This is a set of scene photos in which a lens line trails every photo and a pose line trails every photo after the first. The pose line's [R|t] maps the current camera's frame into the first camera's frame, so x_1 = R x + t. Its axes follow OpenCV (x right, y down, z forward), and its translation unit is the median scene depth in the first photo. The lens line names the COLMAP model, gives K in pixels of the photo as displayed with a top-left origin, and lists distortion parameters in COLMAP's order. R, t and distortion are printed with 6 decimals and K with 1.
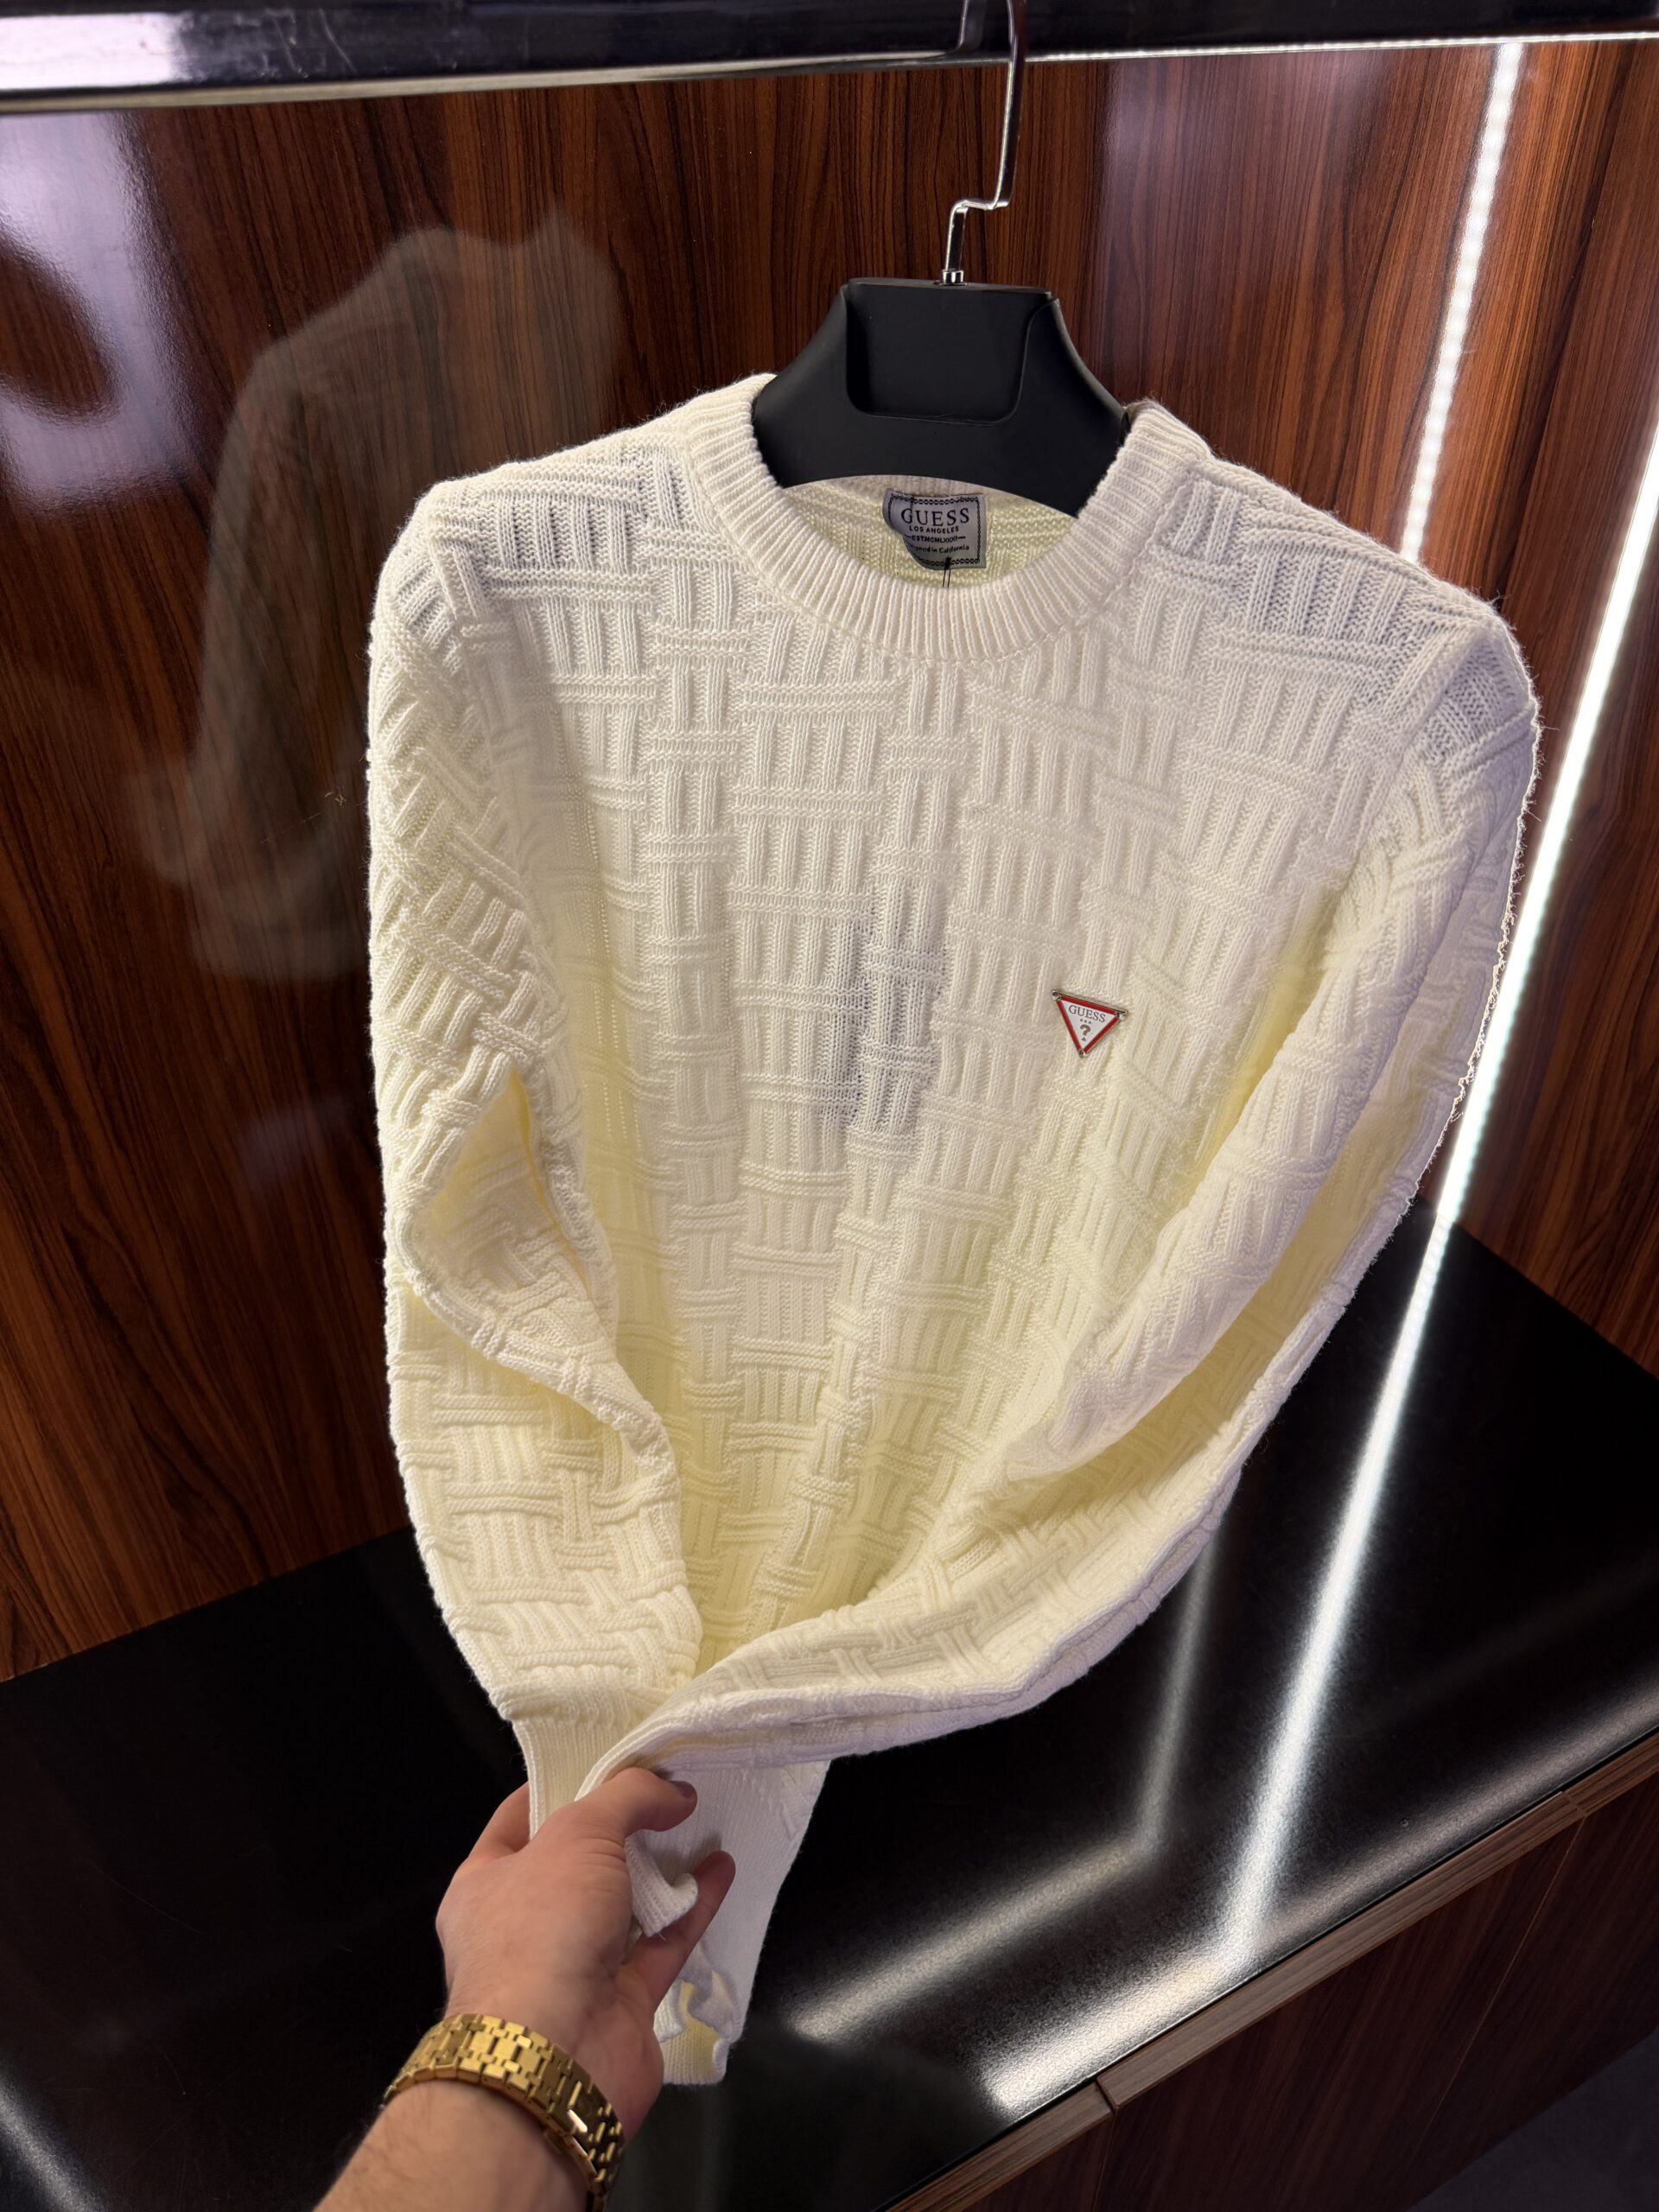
lens RADIAL K [[1633.8, 0, 821.8], [0, 1633.8, 1112.9], [0, 0, 1]] dist [-0.012701, -0.006648]
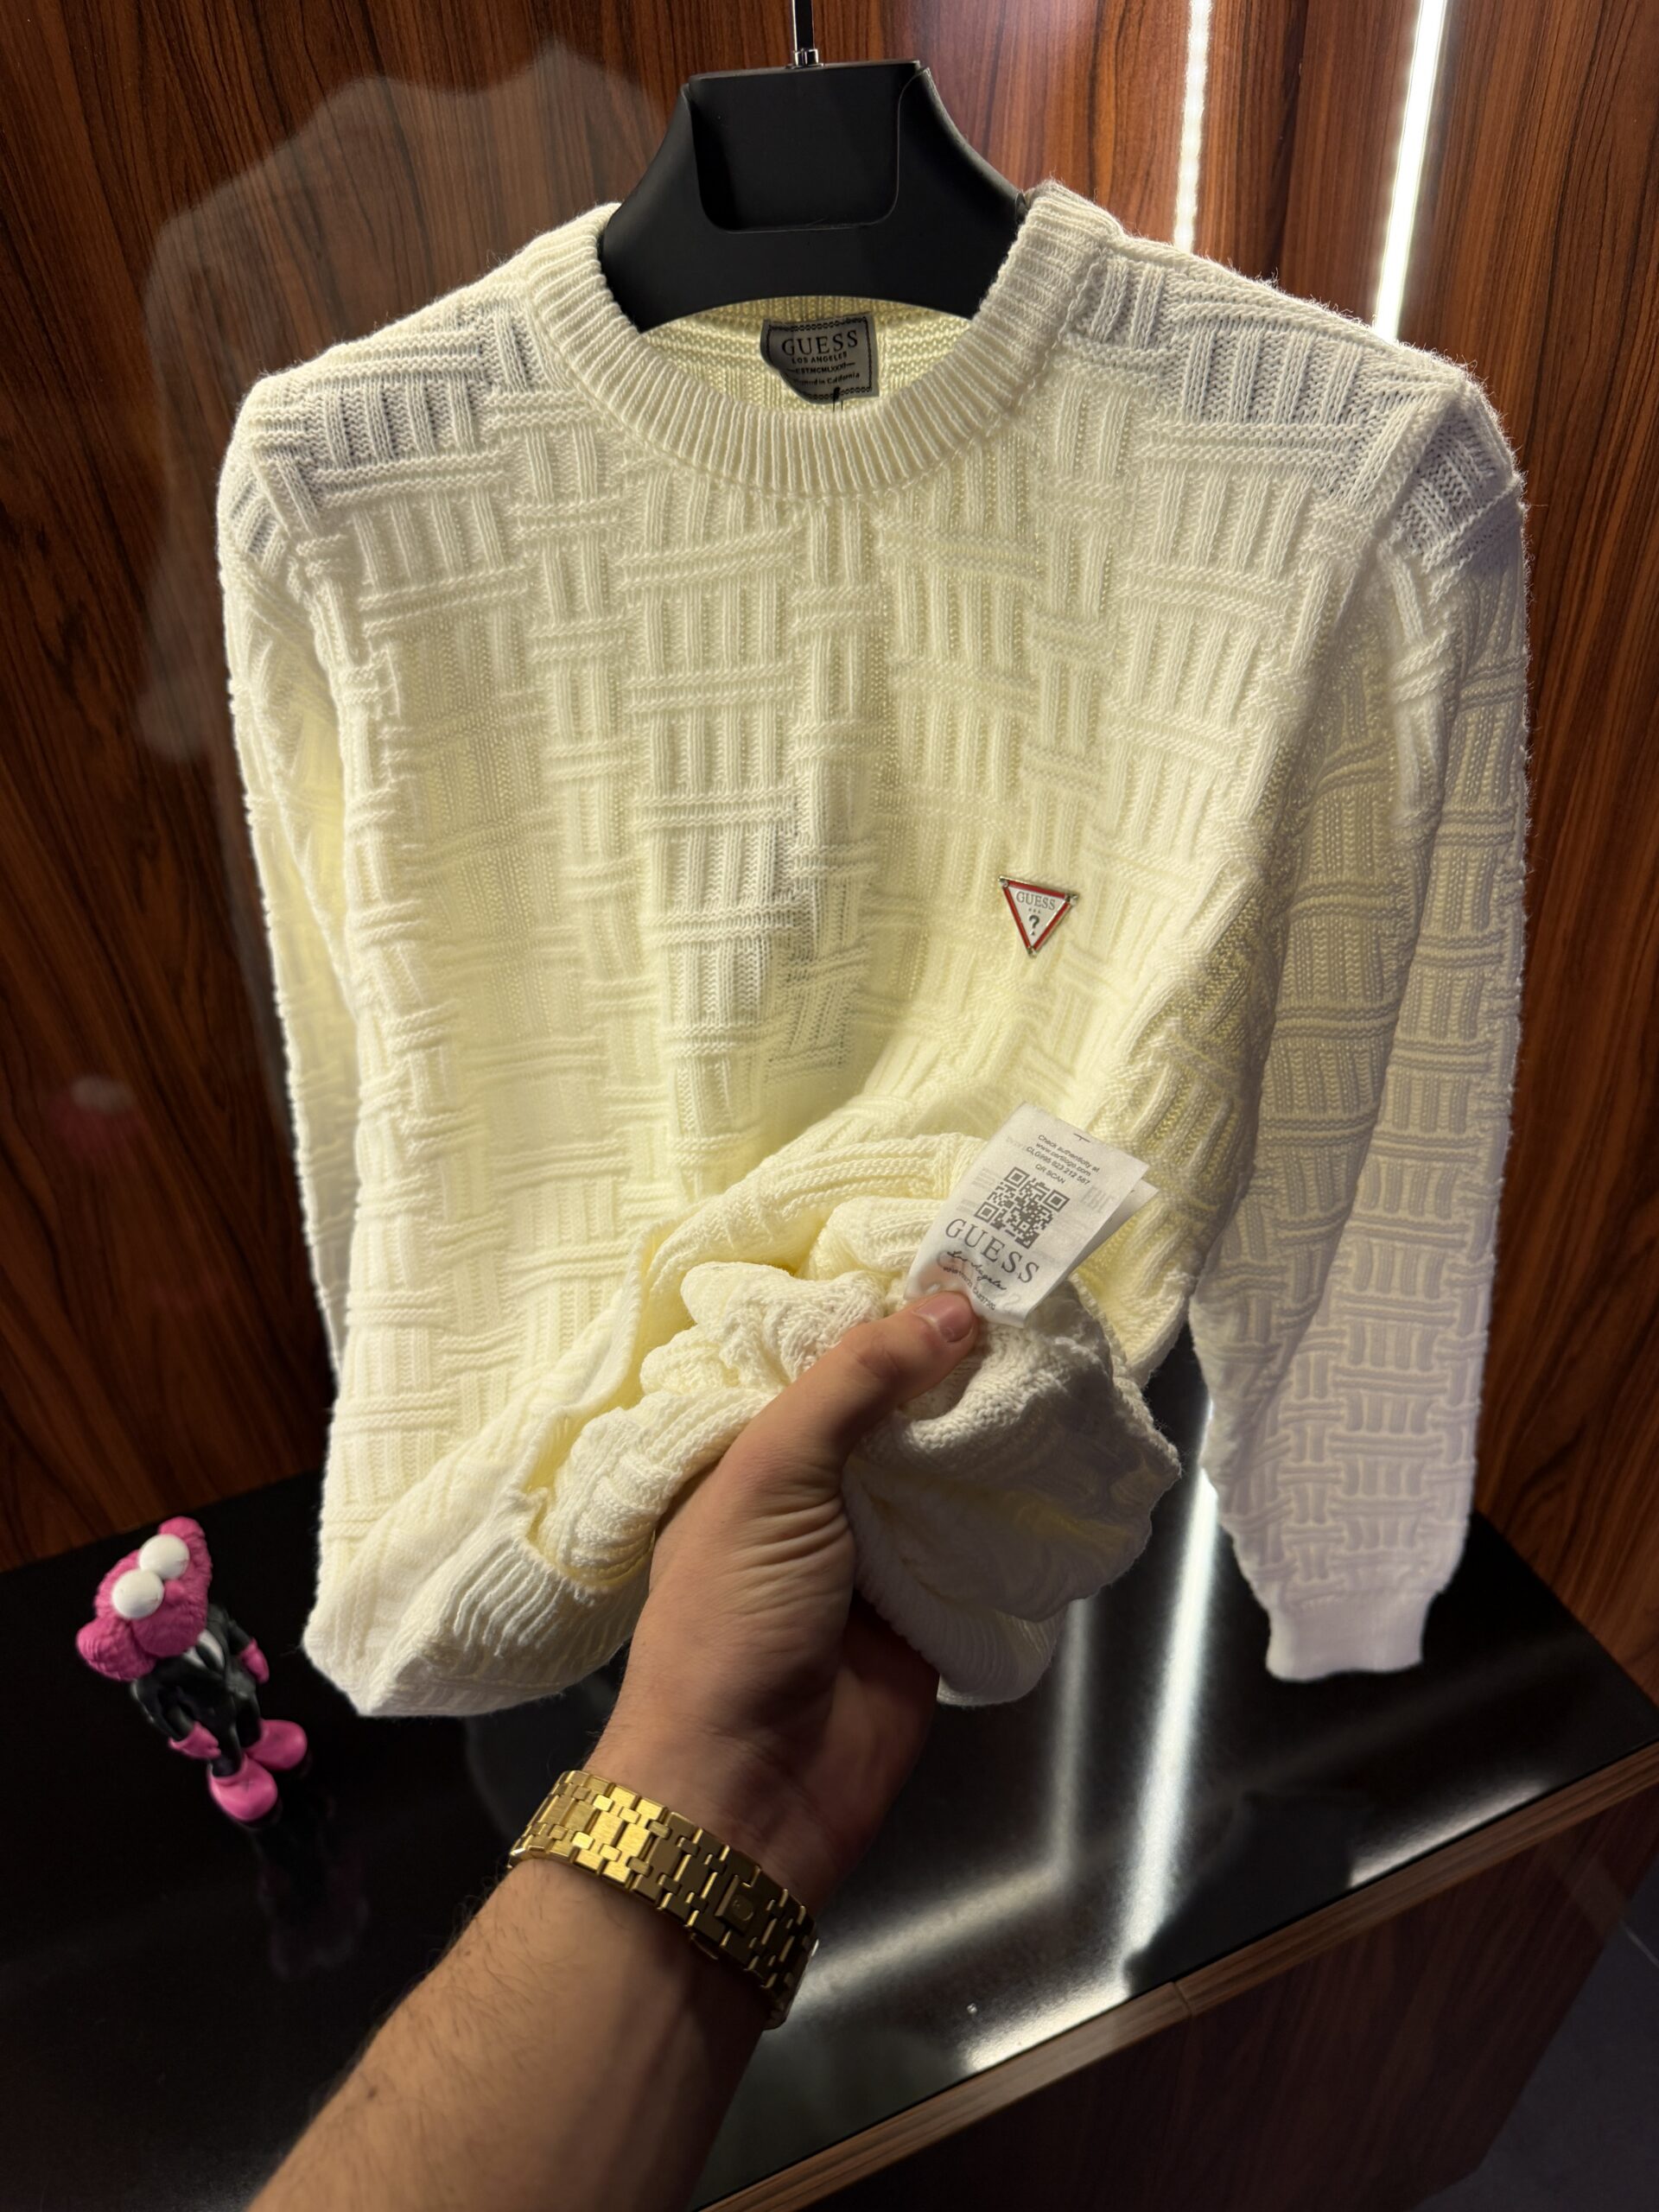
lens RADIAL K [[1633.8, 0, 832.3], [0, 1633.8, 1104.5], [0, 0, 1]] dist [-0.012701, -0.006648]
pose [[0.995297, 0.022984, -0.094100, 0.362527], [-0.018605, 0.998714, 0.047152, -0.077239], [0.095063, -0.045180, 0.994446, 0.171919]]
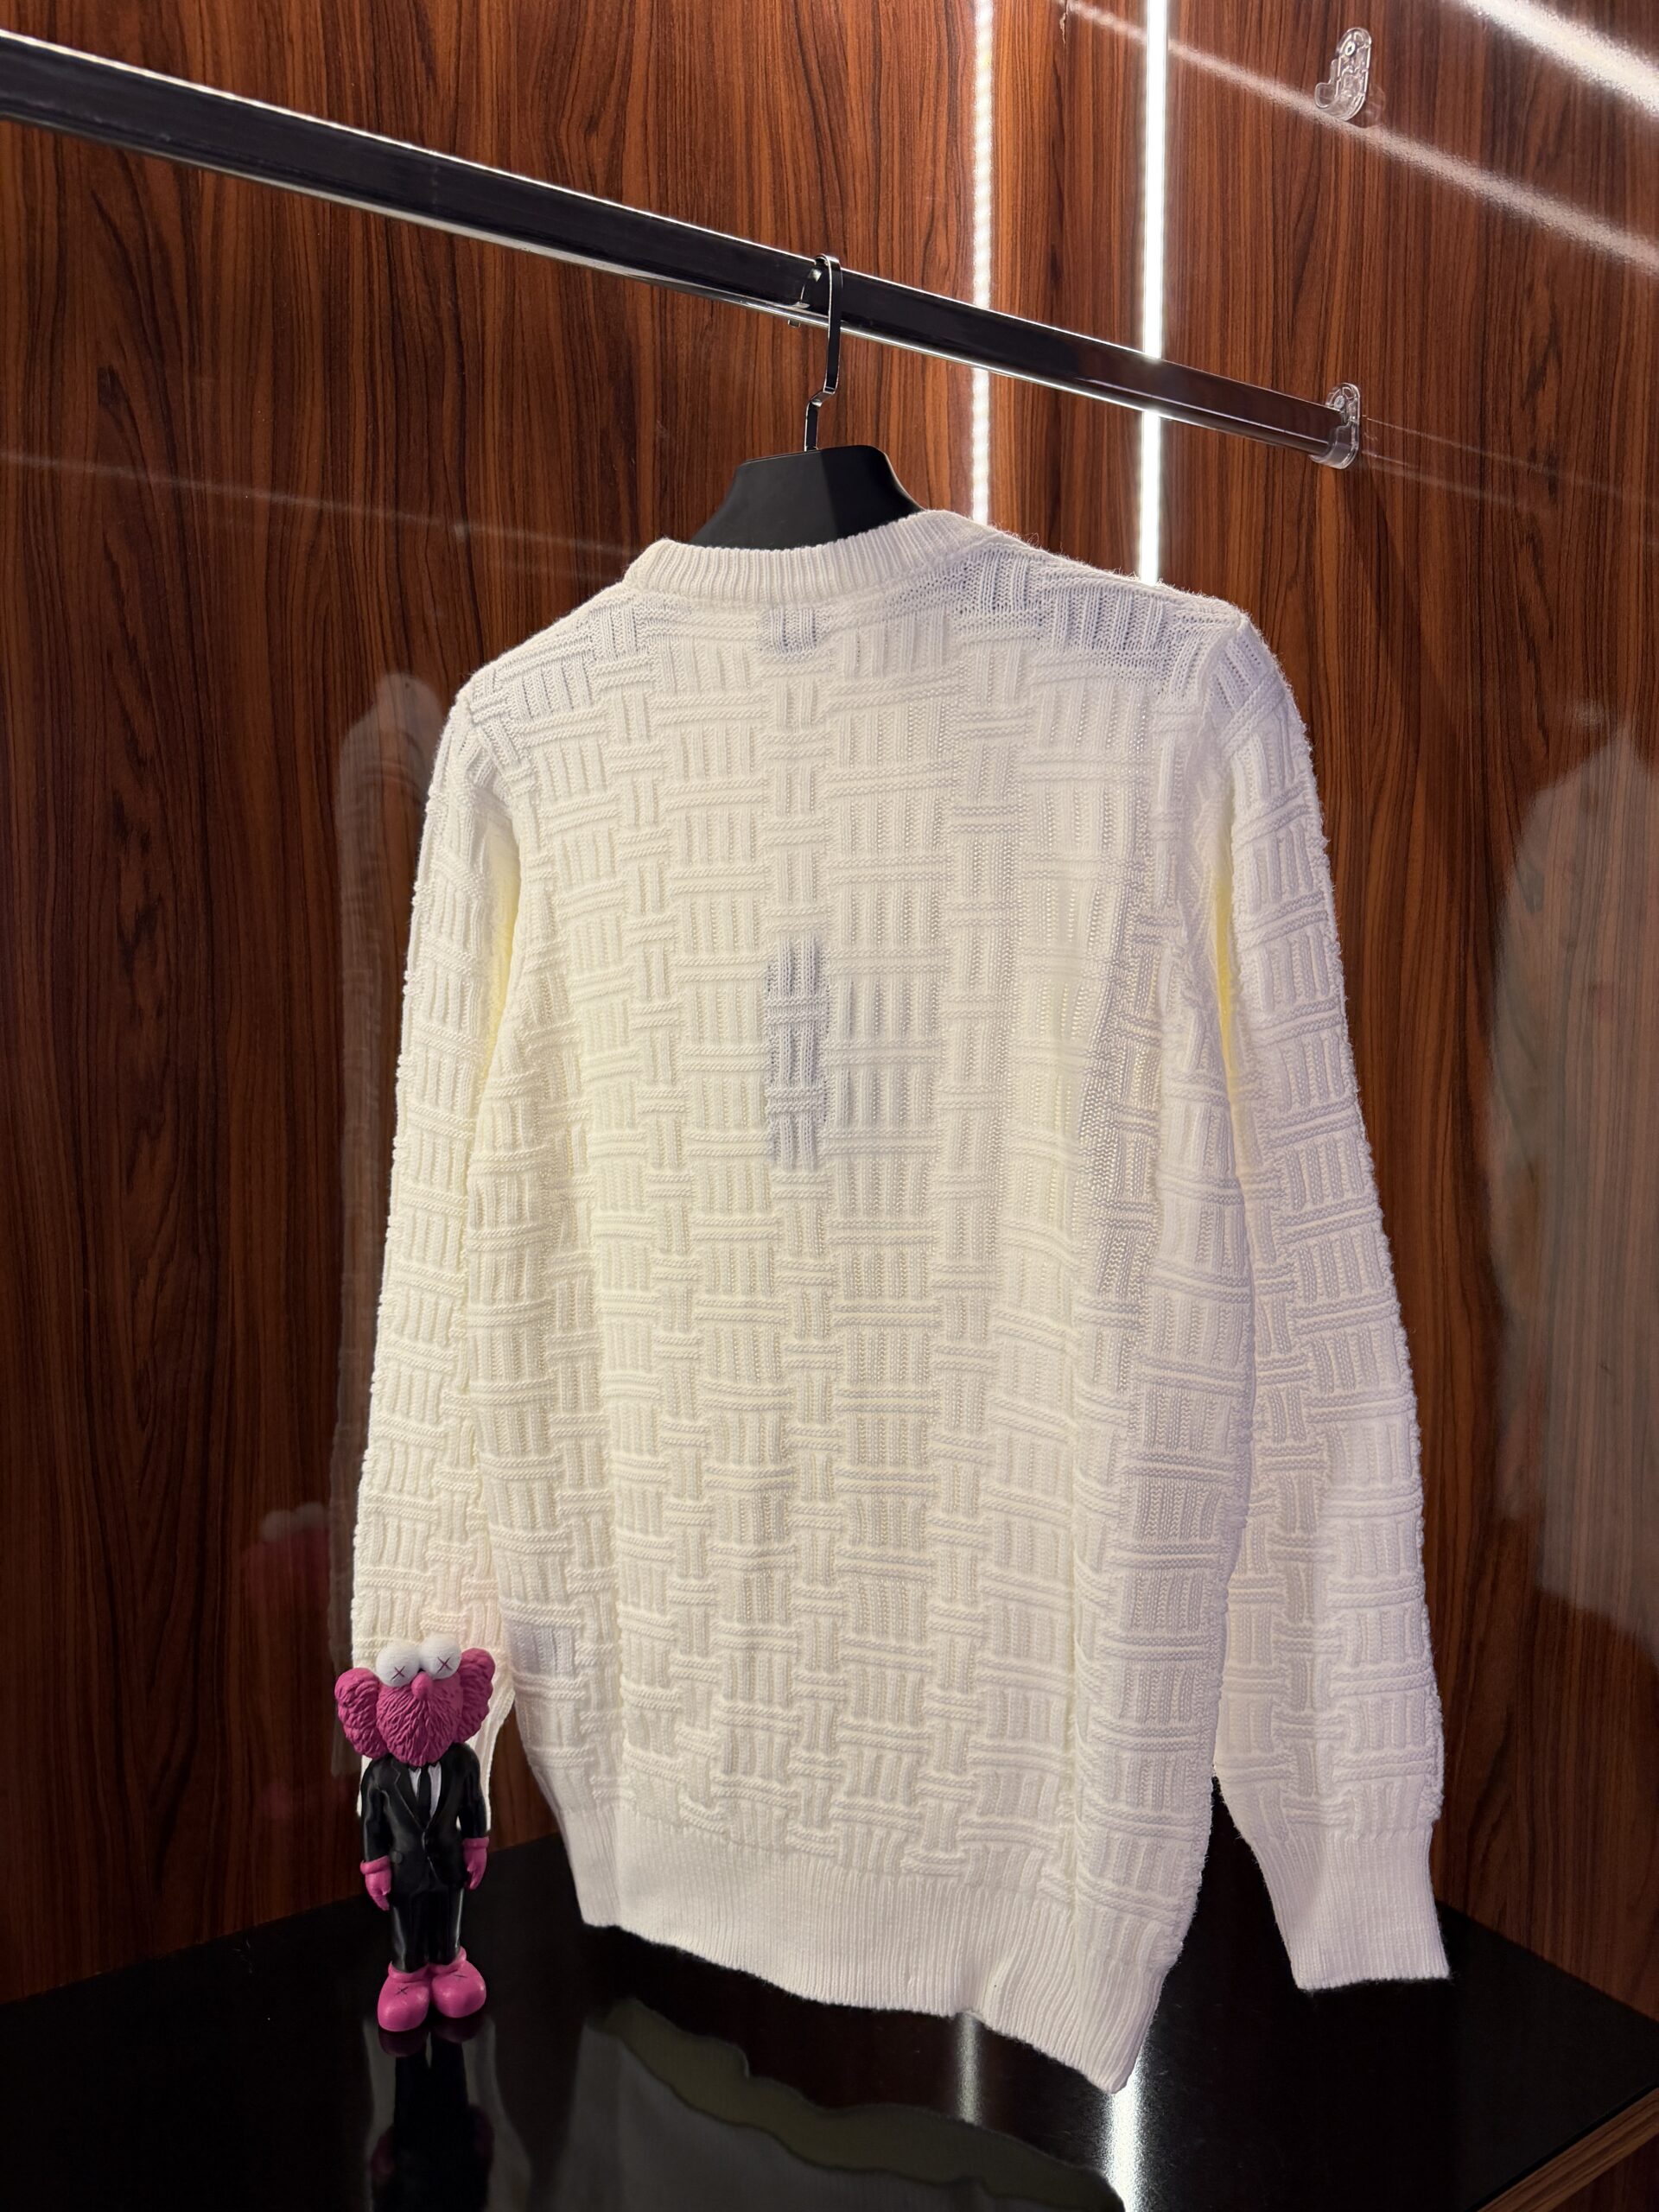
lens RADIAL K [[1633.8, 0, 830.9], [0, 1633.8, 1092.1], [0, 0, 1]] dist [-0.012701, -0.006648]
pose [[0.995482, 0.001955, 0.094927, 0.215702], [0.049265, 0.844039, -0.534015, 0.340226], [-0.081166, 0.536279, 0.840129, 0.172055]]
